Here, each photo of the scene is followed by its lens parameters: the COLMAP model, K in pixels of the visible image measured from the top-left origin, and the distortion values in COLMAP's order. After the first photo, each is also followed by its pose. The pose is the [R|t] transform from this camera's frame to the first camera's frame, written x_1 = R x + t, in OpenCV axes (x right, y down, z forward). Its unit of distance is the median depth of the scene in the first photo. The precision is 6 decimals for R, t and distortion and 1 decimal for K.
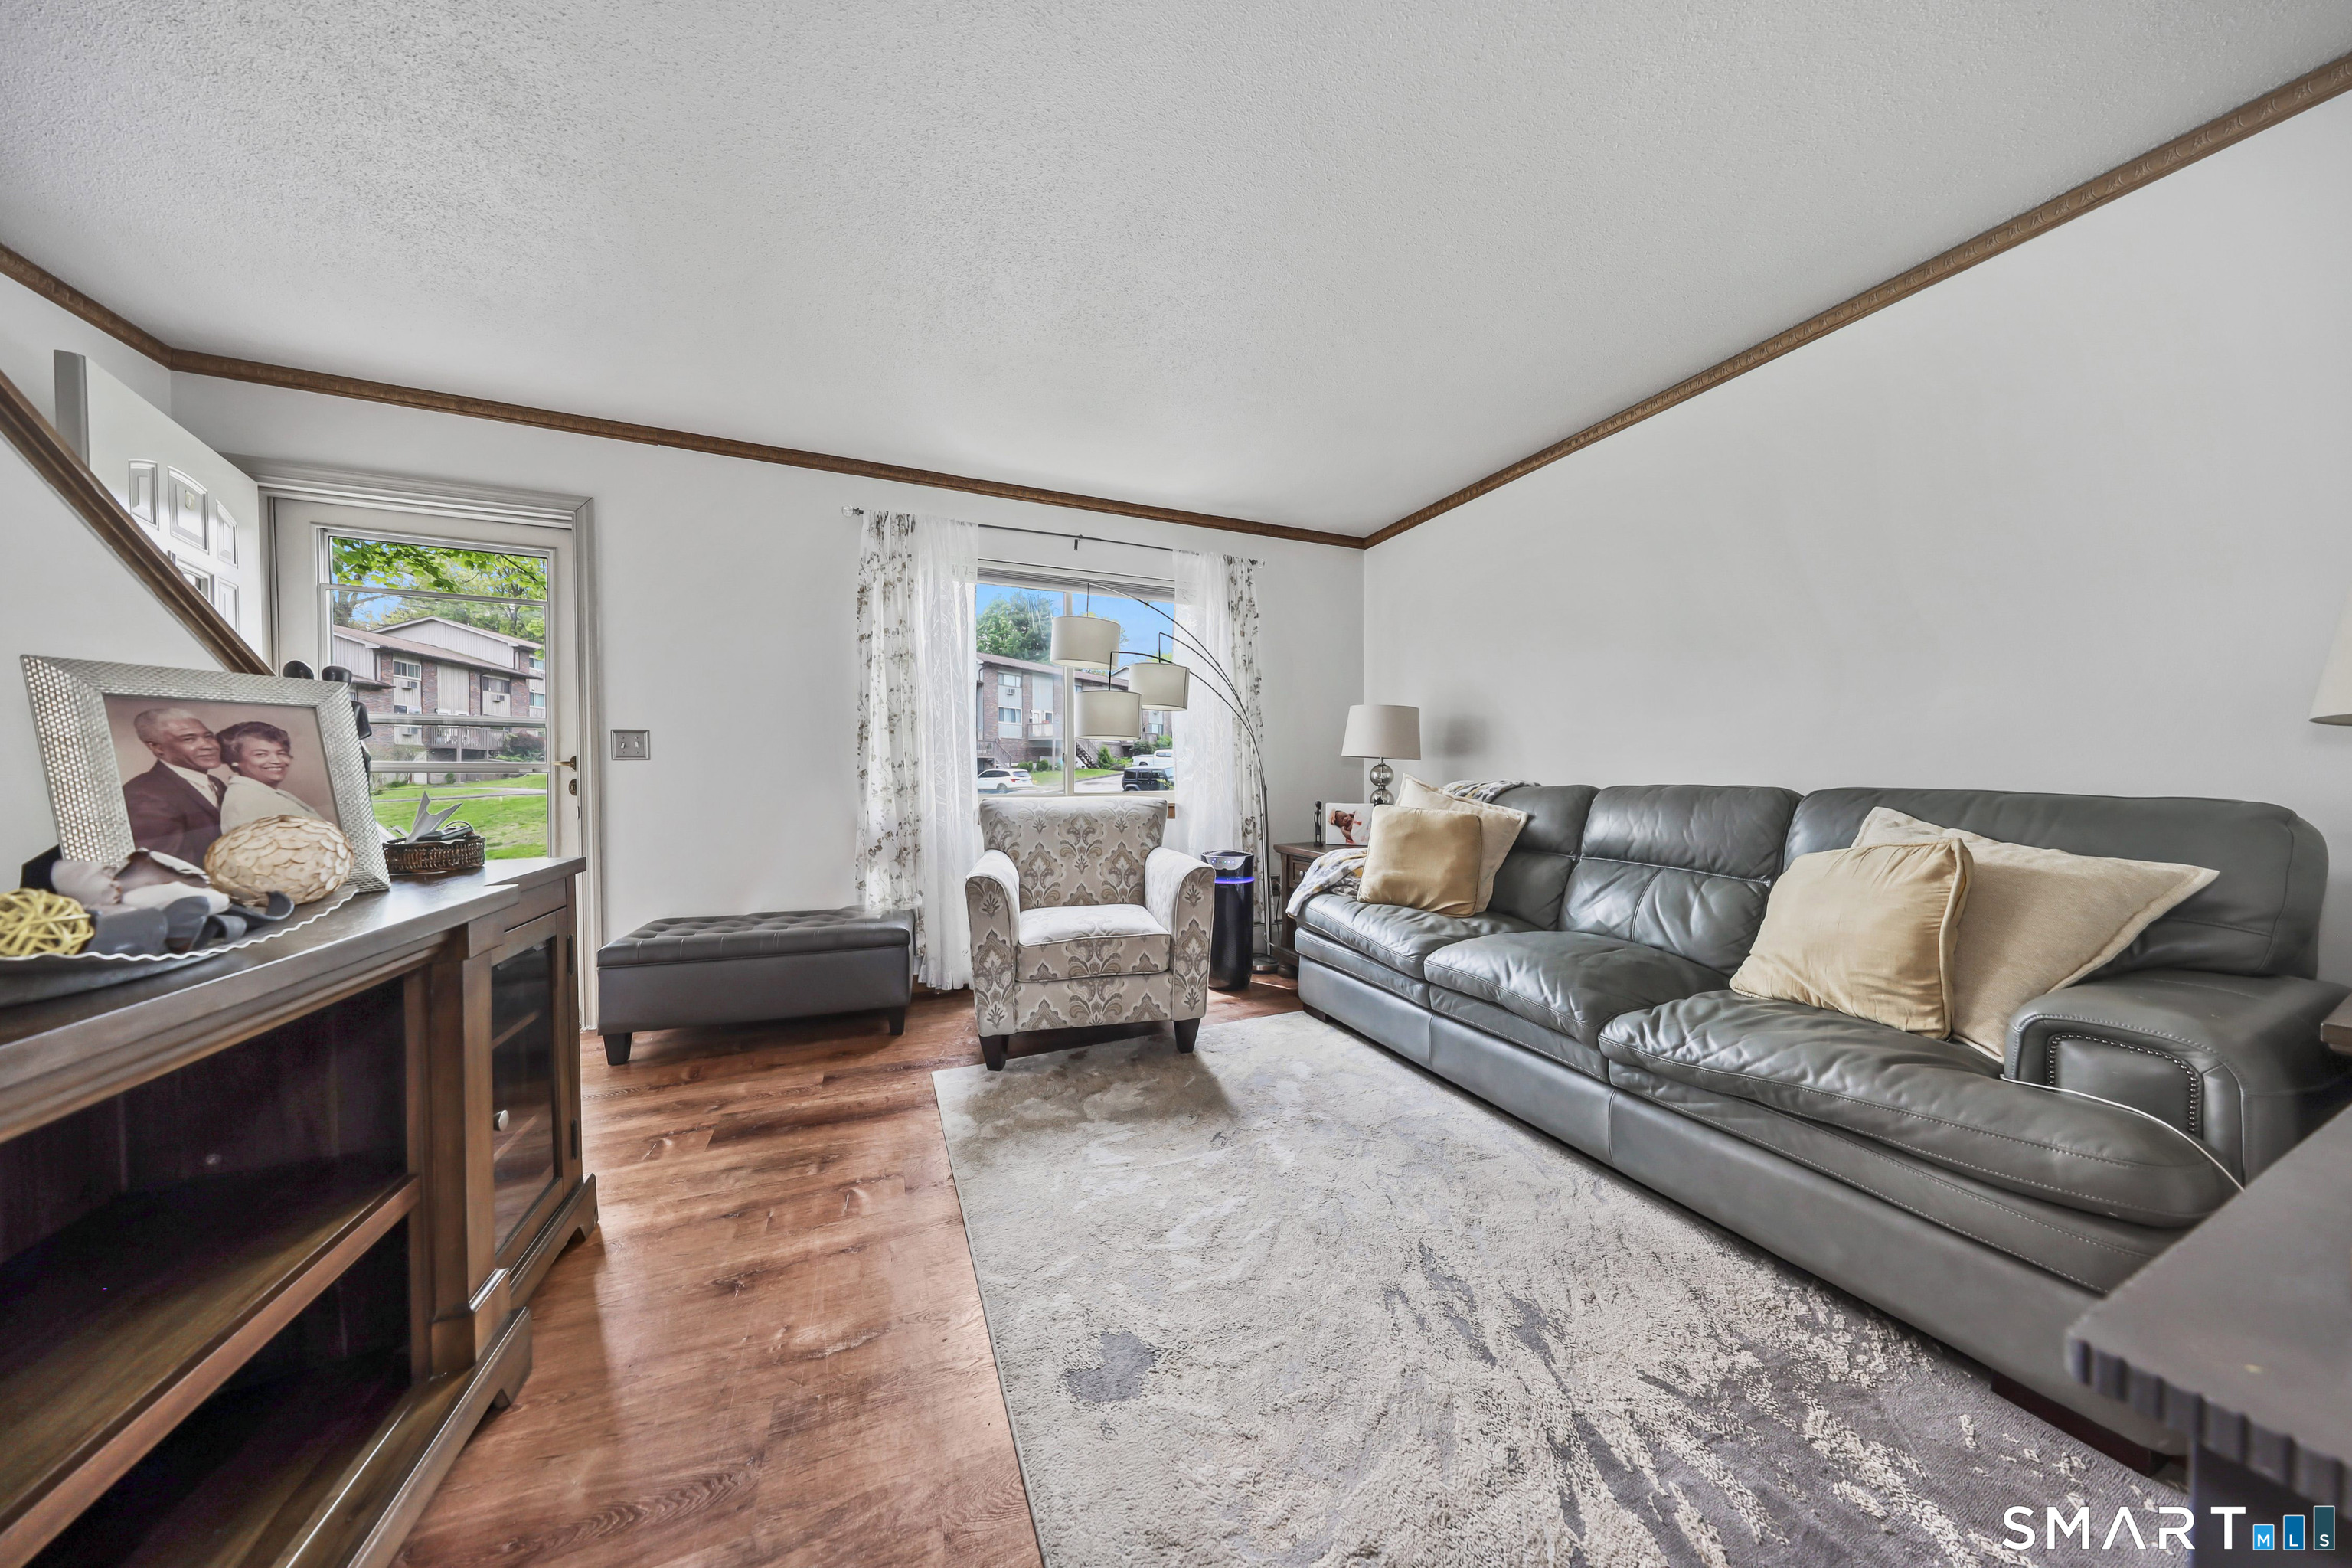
lens RADIAL K [[695.8, 0, 1173.1], [0, 695.8, 772.8], [0, 0, 1]] dist [0.000965, 0.000047]
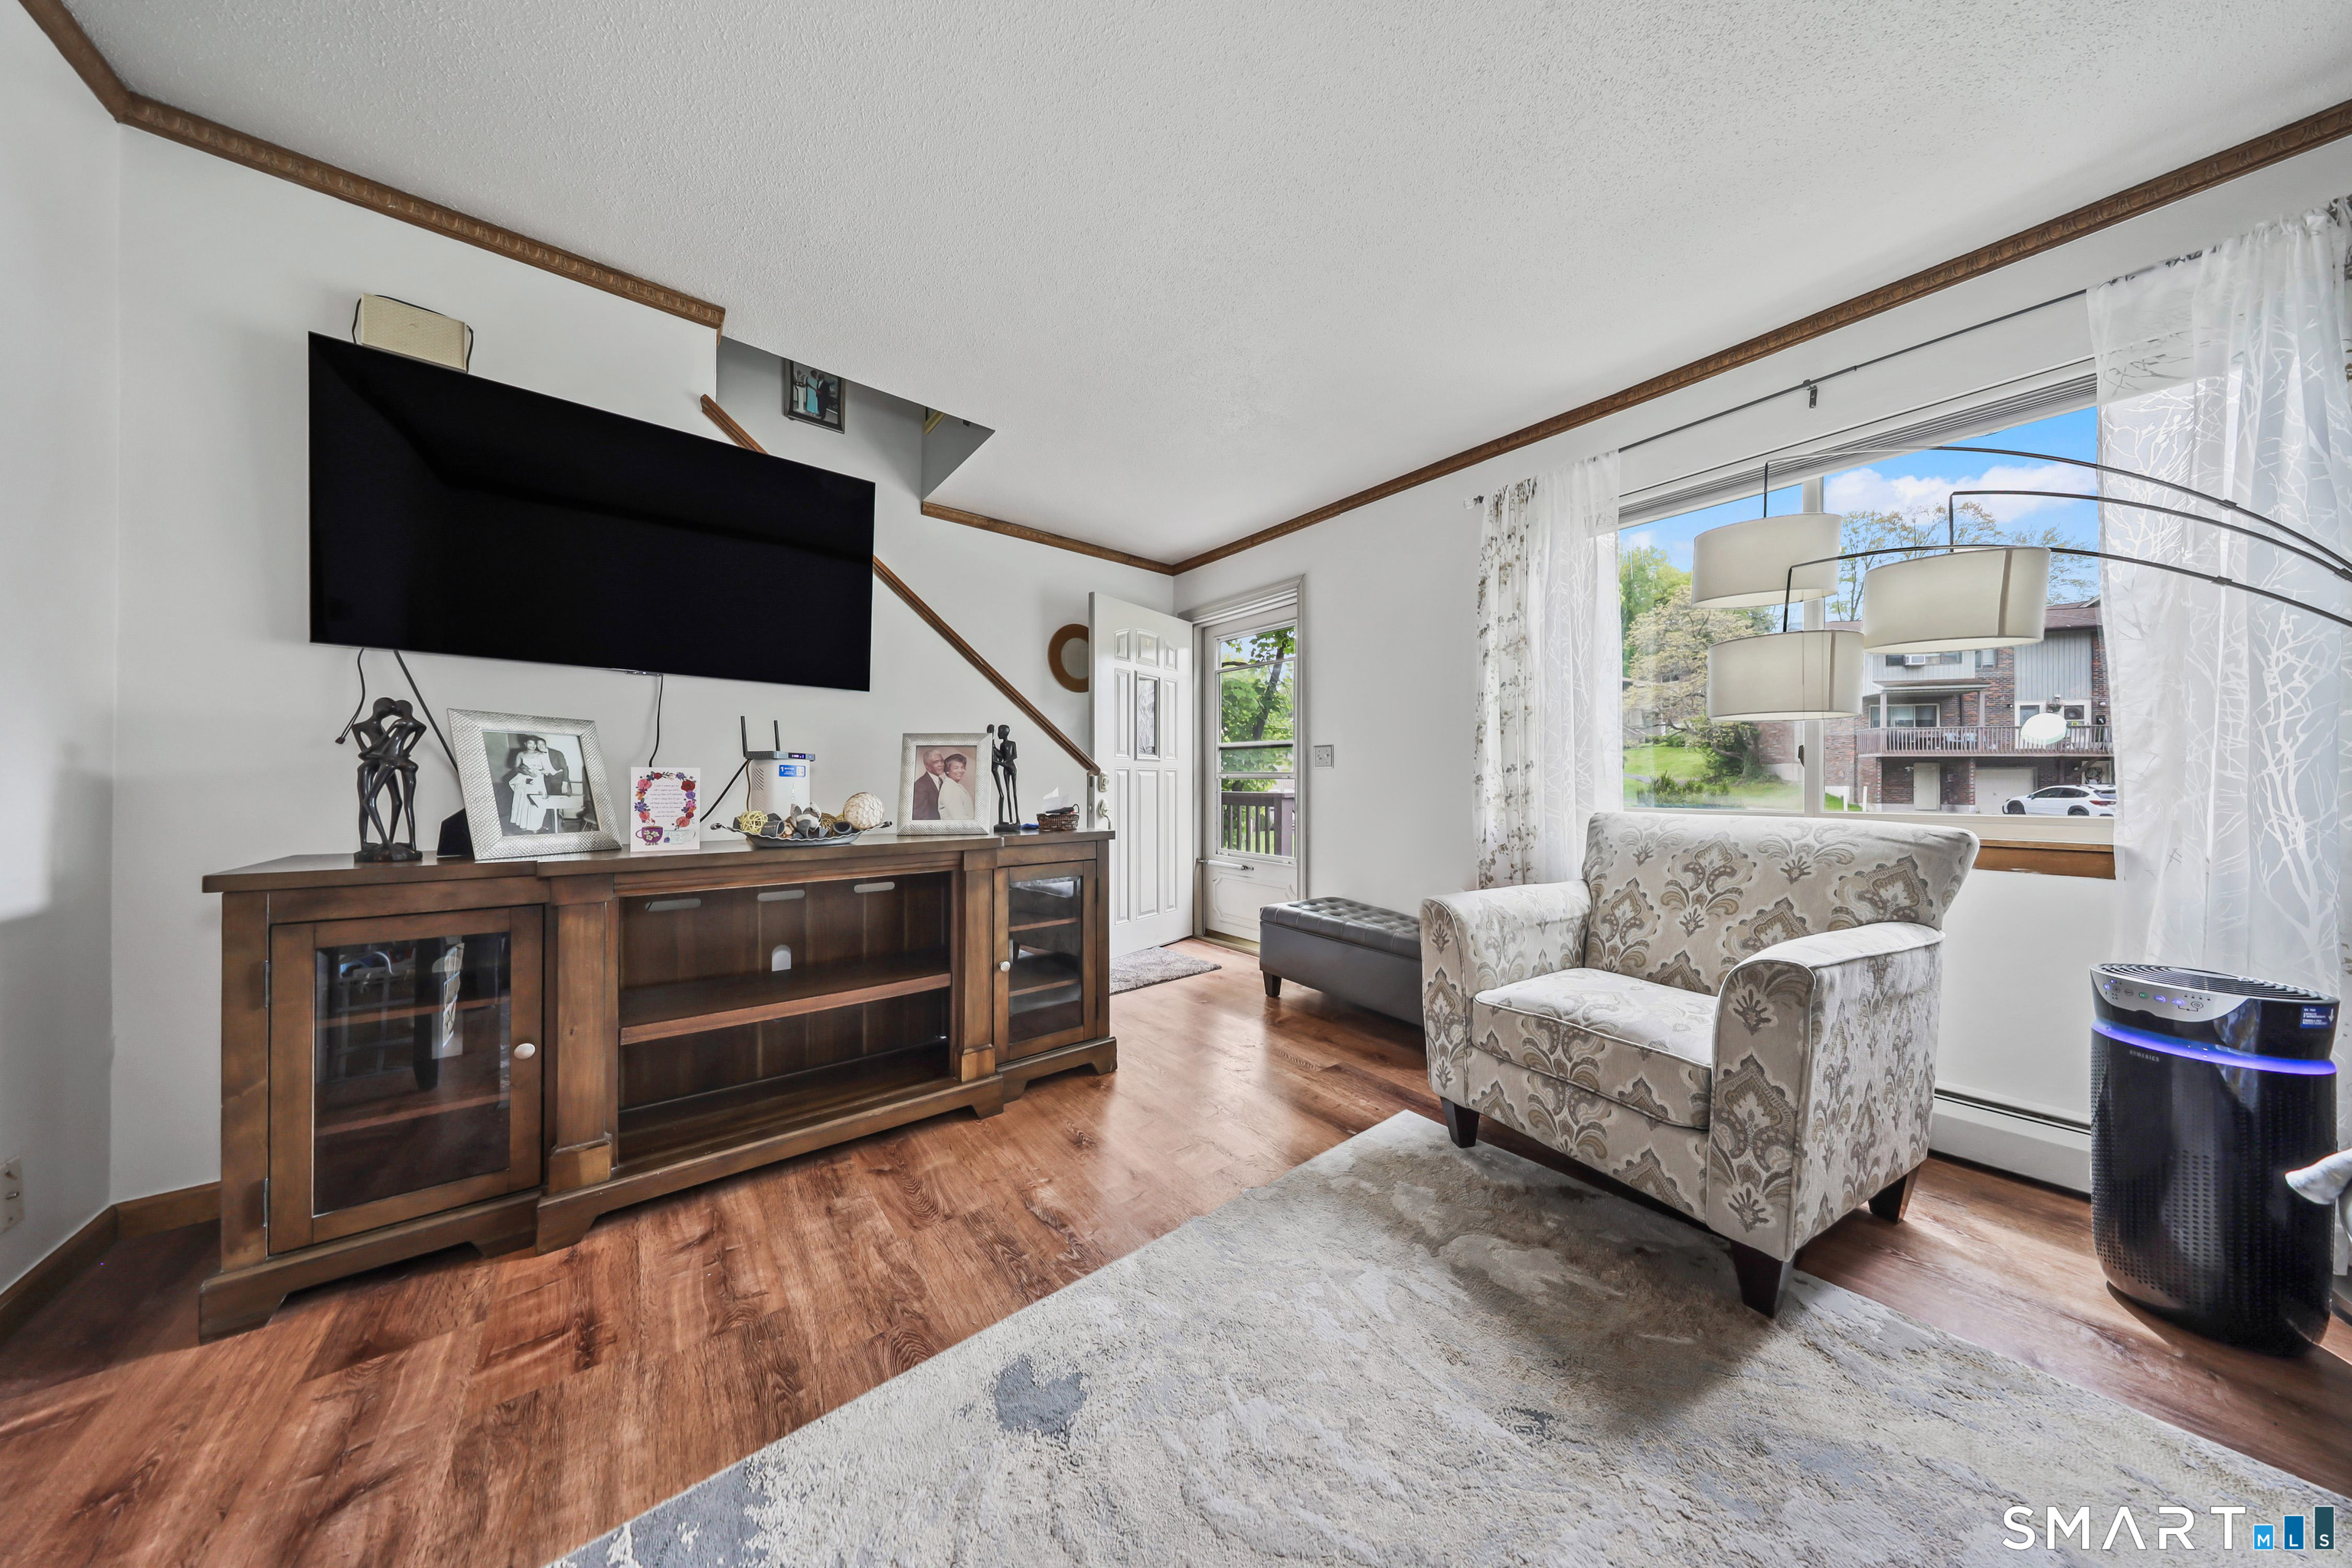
lens RADIAL K [[698.0, 0, 1170.5], [0, 698.0, 774.6], [0, 0, 1]] dist [-0.006184, 0.000038]
pose [[0.249354, -0.009027, -0.968370, 0.435432], [-0.002253, 0.999948, -0.009902, 0.006268], [0.968410, 0.004651, 0.249321, 0.459967]]
